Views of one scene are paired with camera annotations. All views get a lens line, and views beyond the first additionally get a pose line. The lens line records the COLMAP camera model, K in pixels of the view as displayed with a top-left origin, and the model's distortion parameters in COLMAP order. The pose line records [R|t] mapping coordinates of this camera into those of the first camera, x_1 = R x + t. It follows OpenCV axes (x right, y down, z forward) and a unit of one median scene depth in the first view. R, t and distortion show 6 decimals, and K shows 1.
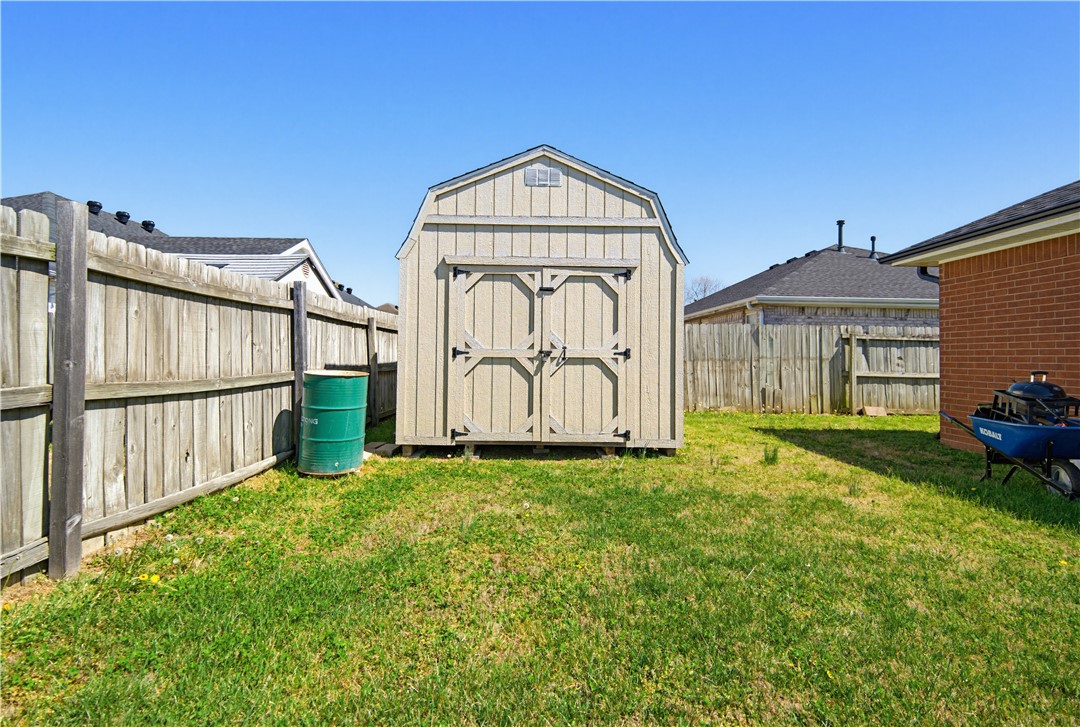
lens RADIAL K [[485.7, 0, 557.9], [0, 485.7, 343.5], [0, 0, 1]] dist [0.014084, -0.003364]
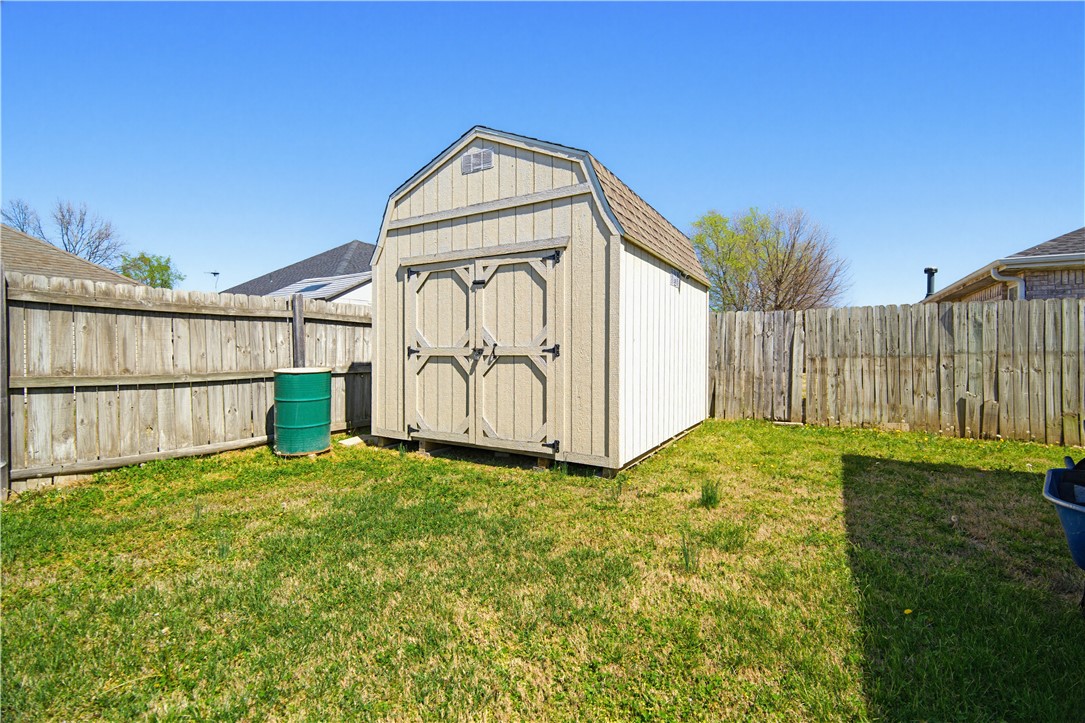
lens RADIAL K [[487.9, 0, 540.8], [0, 487.9, 357.9], [0, 0, 1]] dist [0.014084, -0.003364]
pose [[0.846762, -0.004693, -0.531951, 0.570897], [0.023456, 0.999318, 0.028521, 0.008772], [0.531455, -0.036628, 0.846295, 0.264623]]
